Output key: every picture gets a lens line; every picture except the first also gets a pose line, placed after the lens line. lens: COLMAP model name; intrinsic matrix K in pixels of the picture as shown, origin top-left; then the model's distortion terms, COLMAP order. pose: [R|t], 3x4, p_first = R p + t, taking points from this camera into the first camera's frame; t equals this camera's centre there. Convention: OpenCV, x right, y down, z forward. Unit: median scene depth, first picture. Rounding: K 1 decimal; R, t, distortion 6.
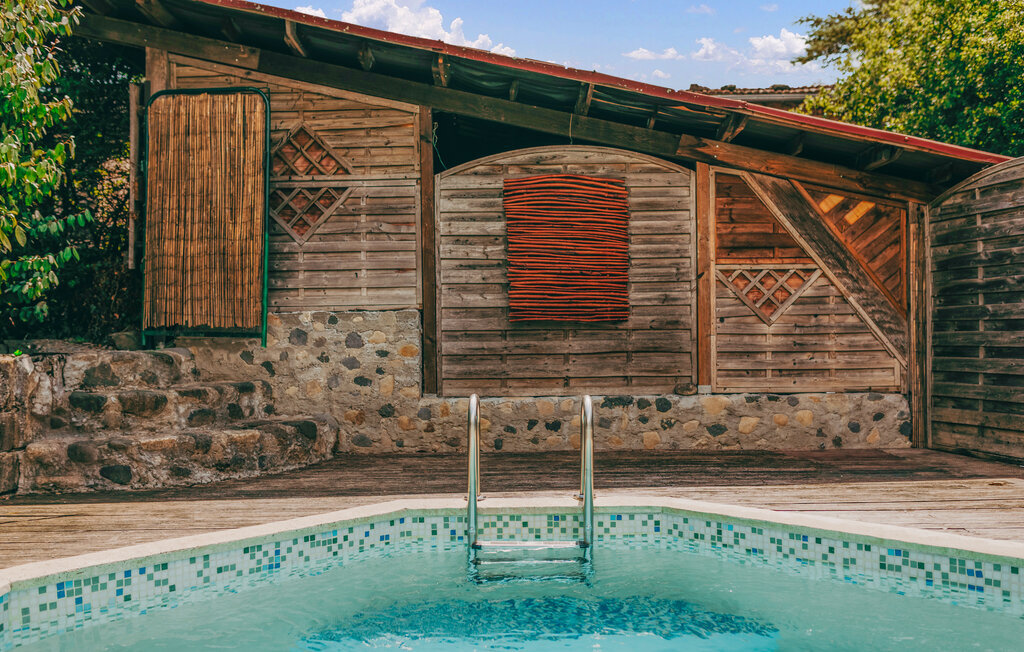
lens RADIAL K [[980.5, 0, 511.8], [0, 980.5, 354.9], [0, 0, 1]] dist [0.003781, 0.006893]
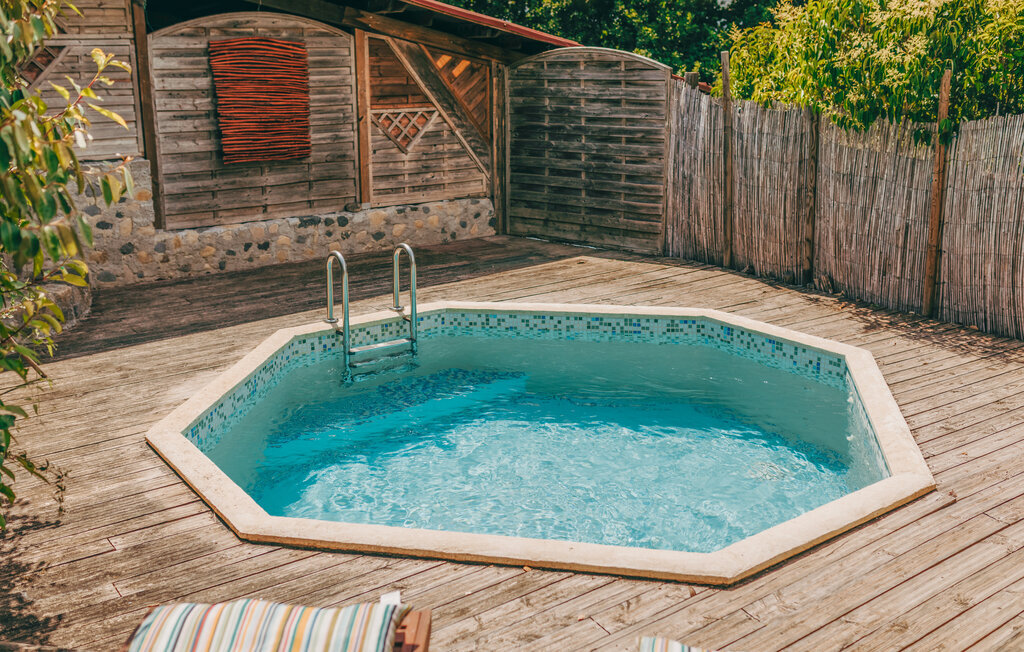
lens RADIAL K [[1074.8, 0, 512.0], [0, 1074.8, 326.0], [0, 0, 1]] dist [0.000010, 0.007928]
pose [[0.788380, -0.154764, 0.595403, -0.539985], [0.005390, 0.969539, 0.244877, -0.162789], [-0.615165, -0.189847, 0.765200, -0.263810]]
